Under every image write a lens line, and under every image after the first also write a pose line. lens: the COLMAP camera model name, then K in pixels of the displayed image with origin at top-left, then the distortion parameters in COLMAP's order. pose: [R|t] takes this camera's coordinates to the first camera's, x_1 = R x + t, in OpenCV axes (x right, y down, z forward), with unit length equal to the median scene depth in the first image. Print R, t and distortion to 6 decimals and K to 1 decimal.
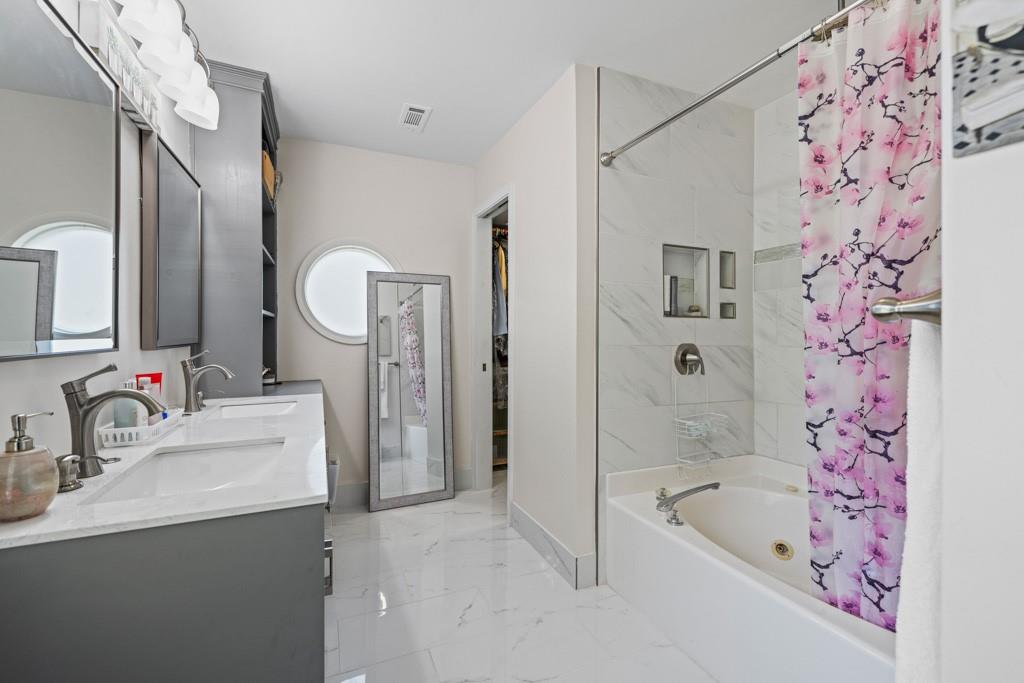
lens RADIAL K [[452.5, 0, 513.7], [0, 452.5, 328.5], [0, 0, 1]] dist [-0.000300, 0.000014]
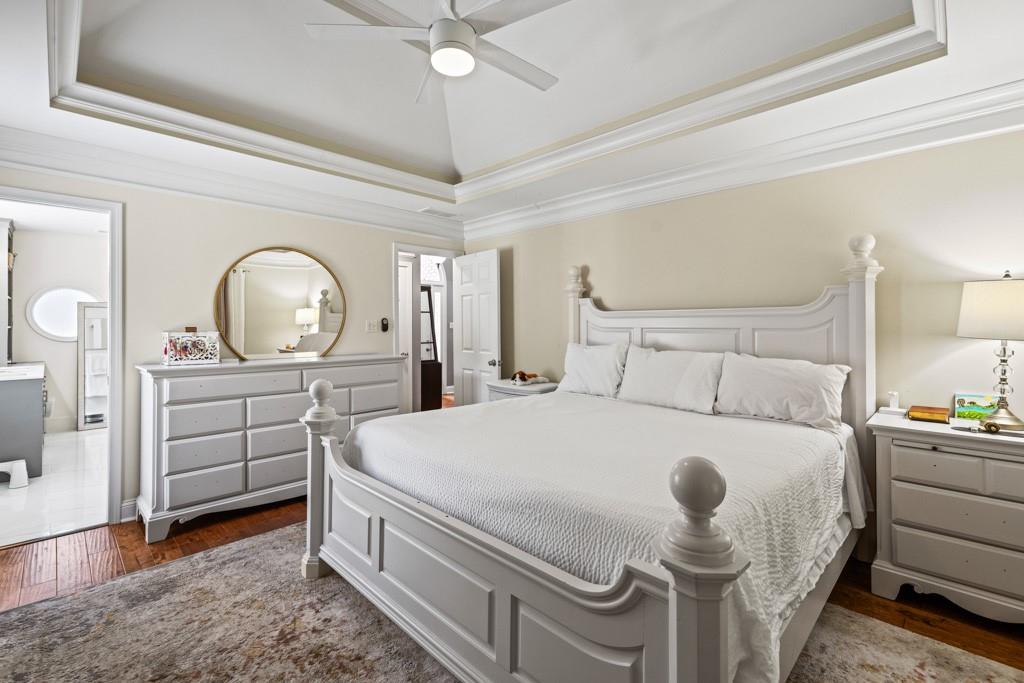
lens RADIAL K [[452.5, 0, 513.7], [0, 452.5, 328.5], [0, 0, 1]] dist [-0.000300, 0.000014]
pose [[0.928148, -0.000155, 0.372213, 1.104762], [-0.004788, 0.999912, 0.012354, -0.082082], [-0.372182, -0.013249, 0.928065, -2.381460]]
